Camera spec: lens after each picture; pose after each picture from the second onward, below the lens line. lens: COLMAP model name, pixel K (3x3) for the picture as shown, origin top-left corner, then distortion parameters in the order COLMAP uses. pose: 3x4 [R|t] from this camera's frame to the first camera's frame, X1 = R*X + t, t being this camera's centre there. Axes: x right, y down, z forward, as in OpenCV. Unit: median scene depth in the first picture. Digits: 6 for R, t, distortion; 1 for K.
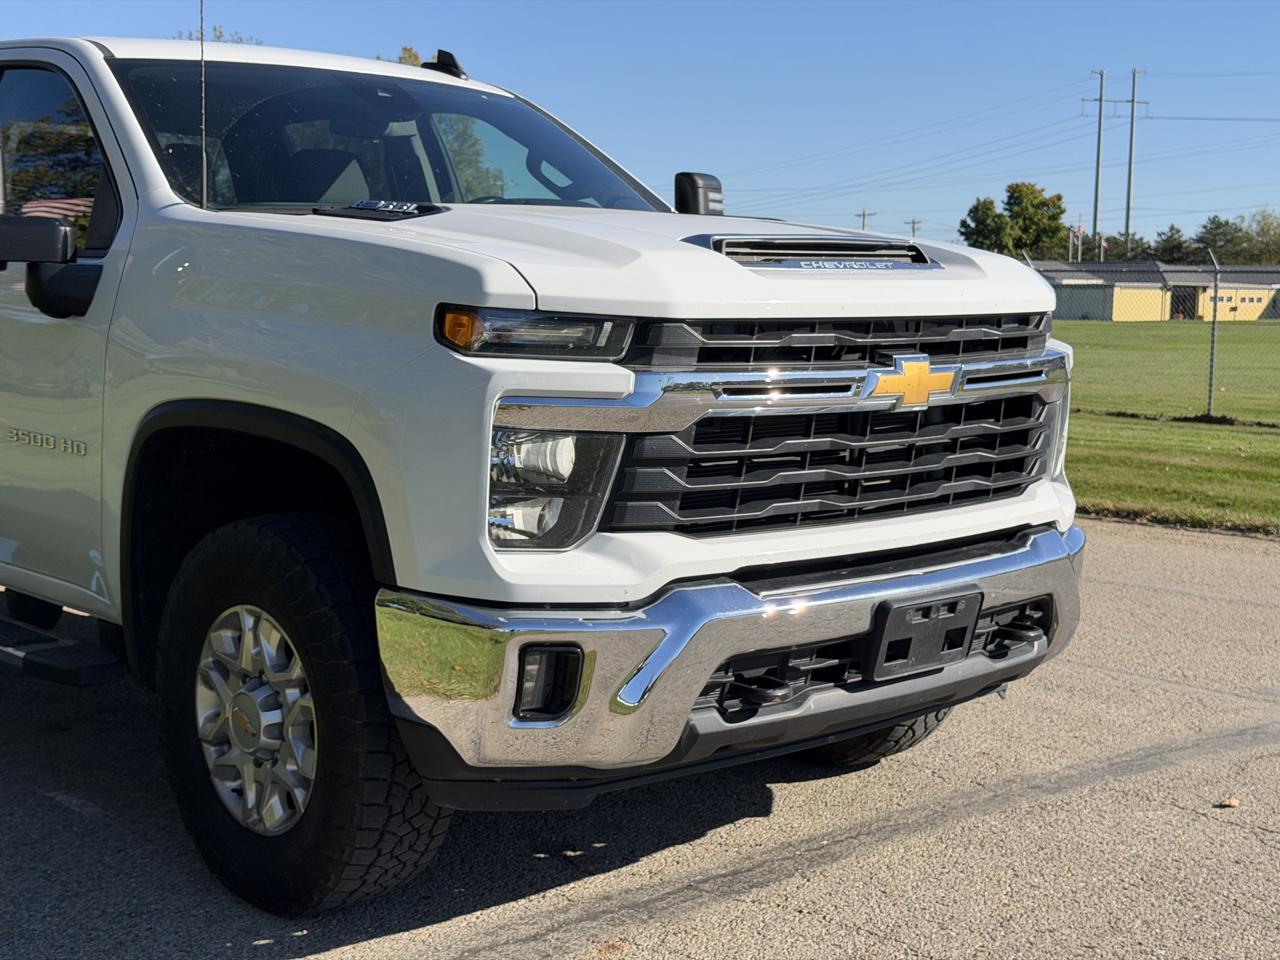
lens RADIAL K [[1784.4, 0, 640.0], [0, 1784.4, 480.0], [0, 0, 1]] dist [0.155686, -0.292504]
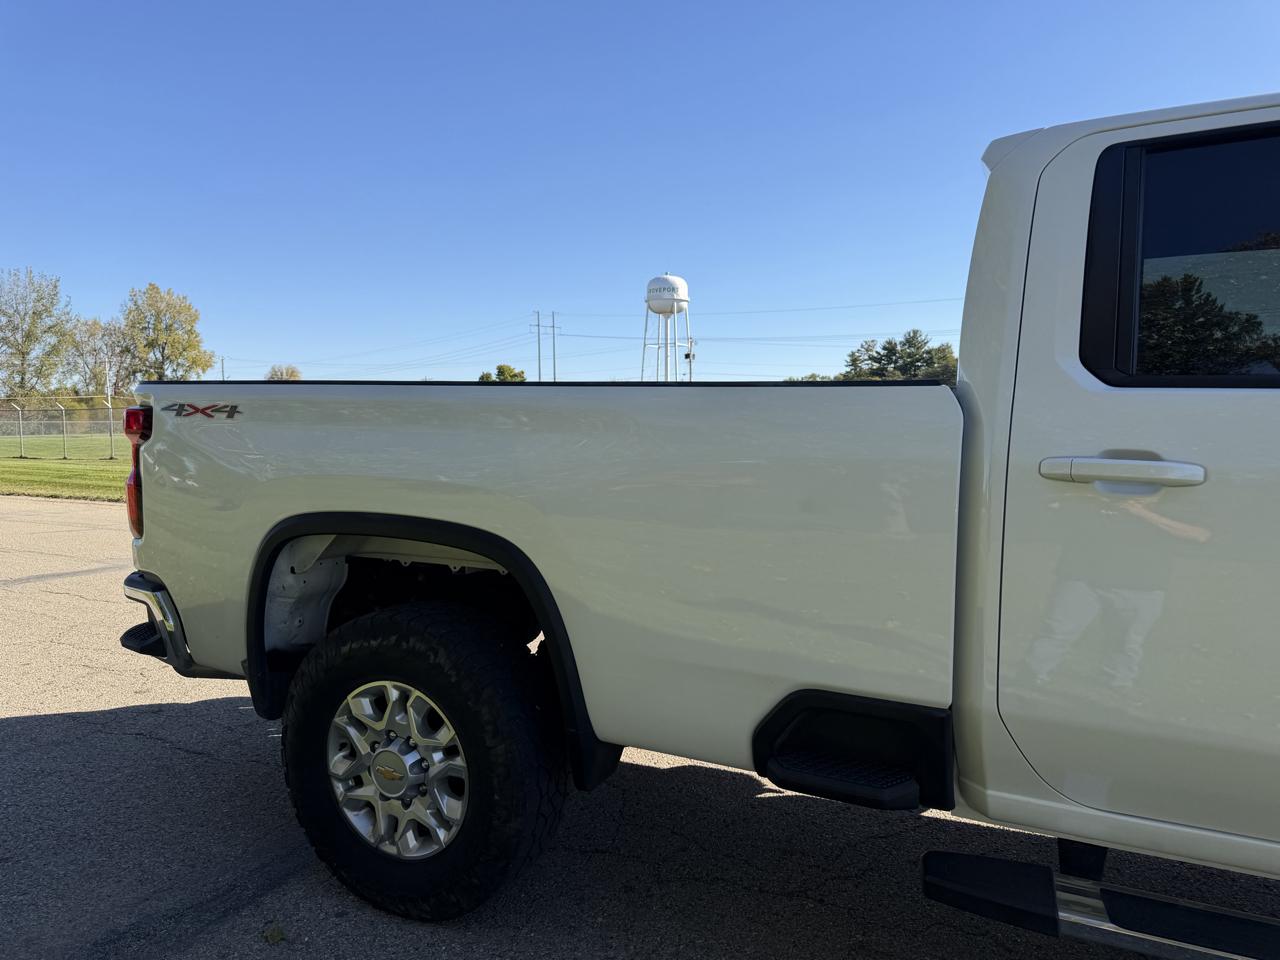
lens RADIAL K [[894.1, 0, 636.9], [0, 894.1, 487.4], [0, 0, 1]] dist [0.077752, -0.099946]
pose [[0.929286, -0.041829, 0.366986, -1.027805], [0.052118, 0.998476, -0.018167, -0.127981], [-0.365666, 0.036009, 0.930049, 0.980883]]
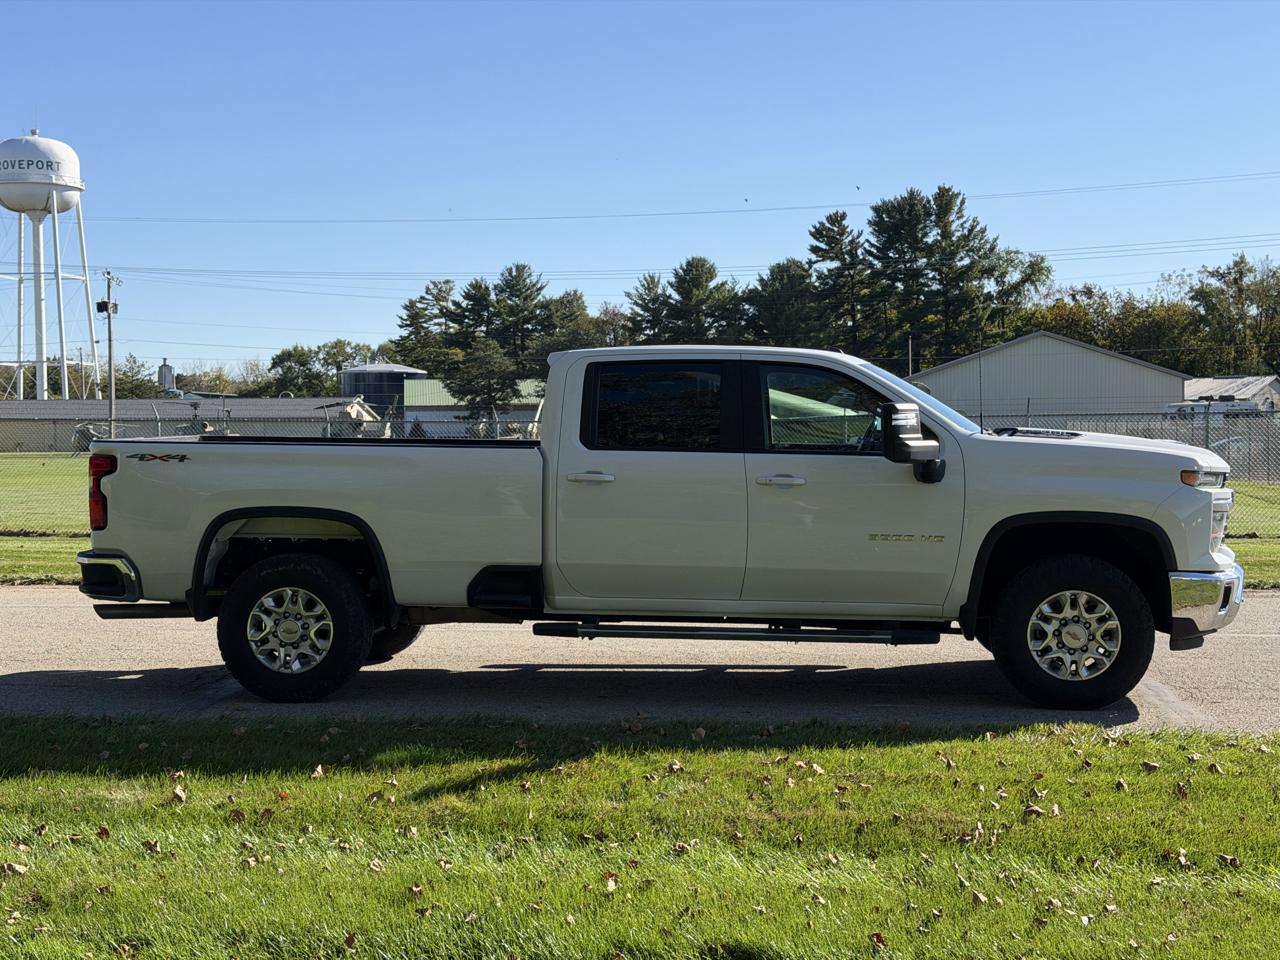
lens RADIAL K [[1784.4, 0, 640.0], [0, 1784.4, 480.0], [0, 0, 1]] dist [0.155686, -0.292504]
pose [[0.735225, -0.038856, 0.676709, -2.453374], [0.086861, 0.995525, -0.037210, -0.045698], [-0.672235, 0.086137, 0.735310, -0.494038]]
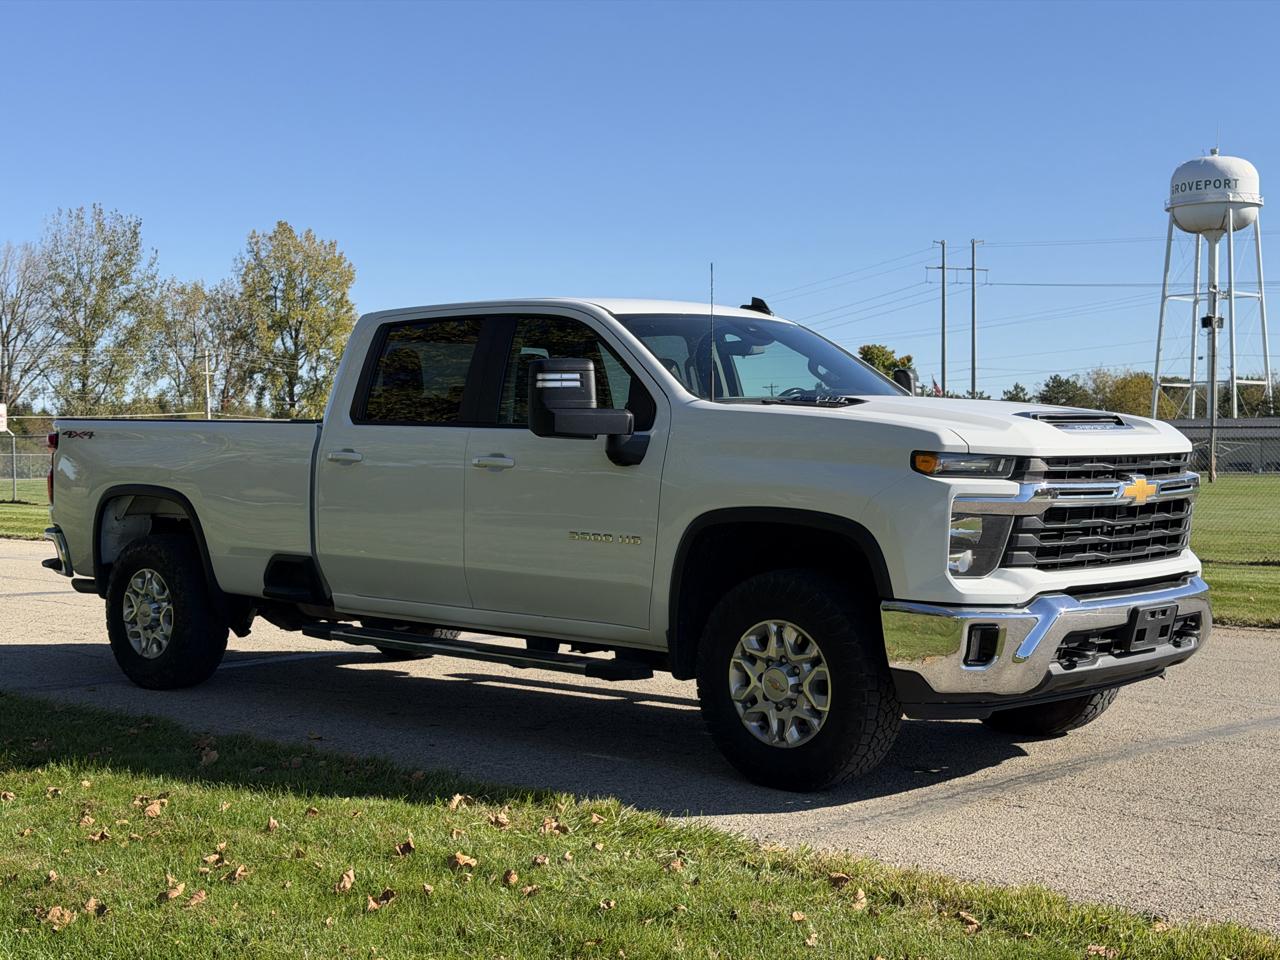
lens RADIAL K [[1774.2, 0, 613.6], [0, 1774.2, 479.3], [0, 0, 1]] dist [0.236722, -0.640090]
pose [[0.997535, -0.016948, 0.068091, -0.512557], [0.022983, 0.995779, -0.088856, 0.087035], [-0.066298, 0.090202, 0.993714, -0.807549]]
